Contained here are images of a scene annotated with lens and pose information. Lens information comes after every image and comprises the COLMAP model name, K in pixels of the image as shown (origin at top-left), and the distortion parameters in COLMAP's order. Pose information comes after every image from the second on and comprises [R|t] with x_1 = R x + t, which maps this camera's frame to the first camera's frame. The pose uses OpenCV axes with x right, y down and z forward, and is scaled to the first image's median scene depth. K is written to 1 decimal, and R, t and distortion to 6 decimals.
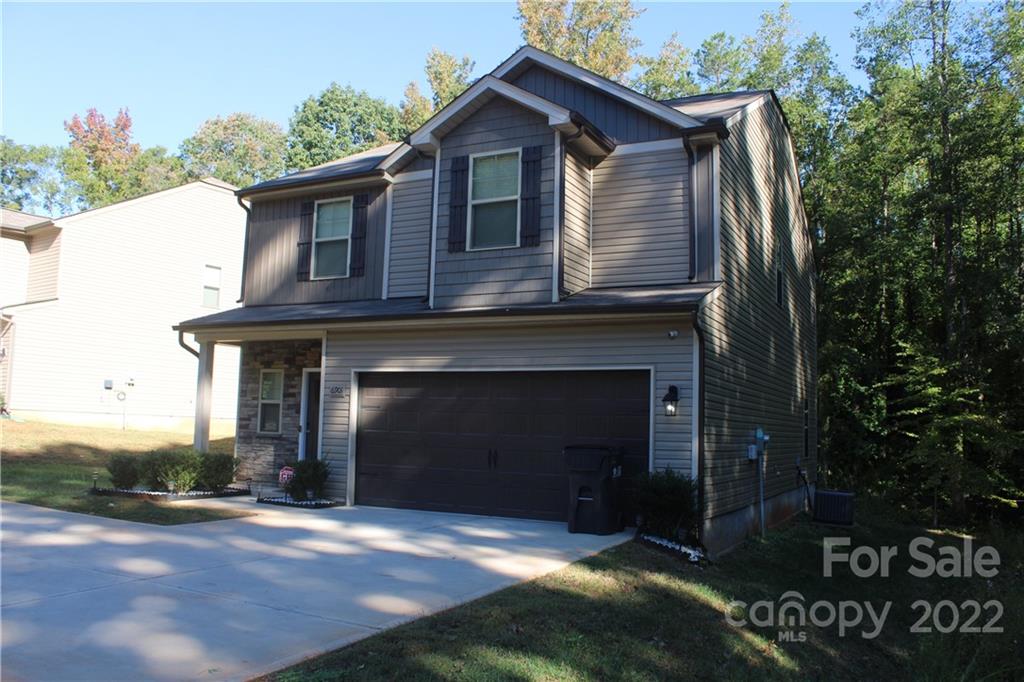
lens RADIAL K [[861.2, 0, 514.5], [0, 861.2, 339.8], [0, 0, 1]] dist [-0.161670, 0.150196]
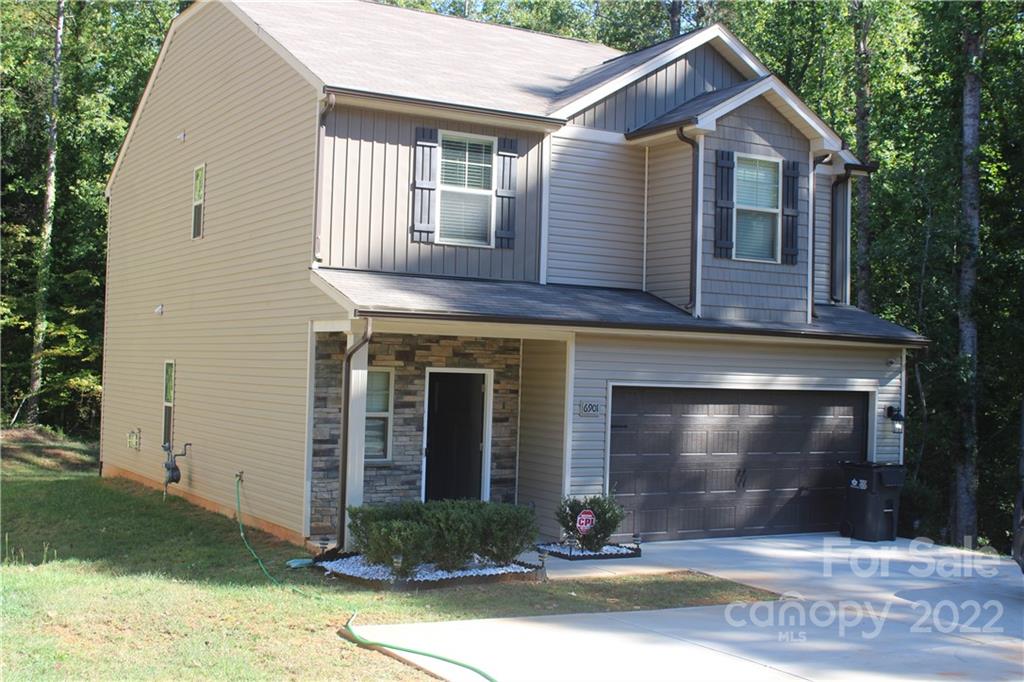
lens RADIAL K [[1245.5, 0, 512.0], [0, 1245.5, 341.0], [0, 0, 1]] dist [-0.082764, 0.001631]
pose [[0.543369, 0.007160, 0.839463, -1.134437], [-0.104211, 0.992804, 0.058987, -0.060183], [-0.833001, -0.119533, 0.540205, 0.398691]]
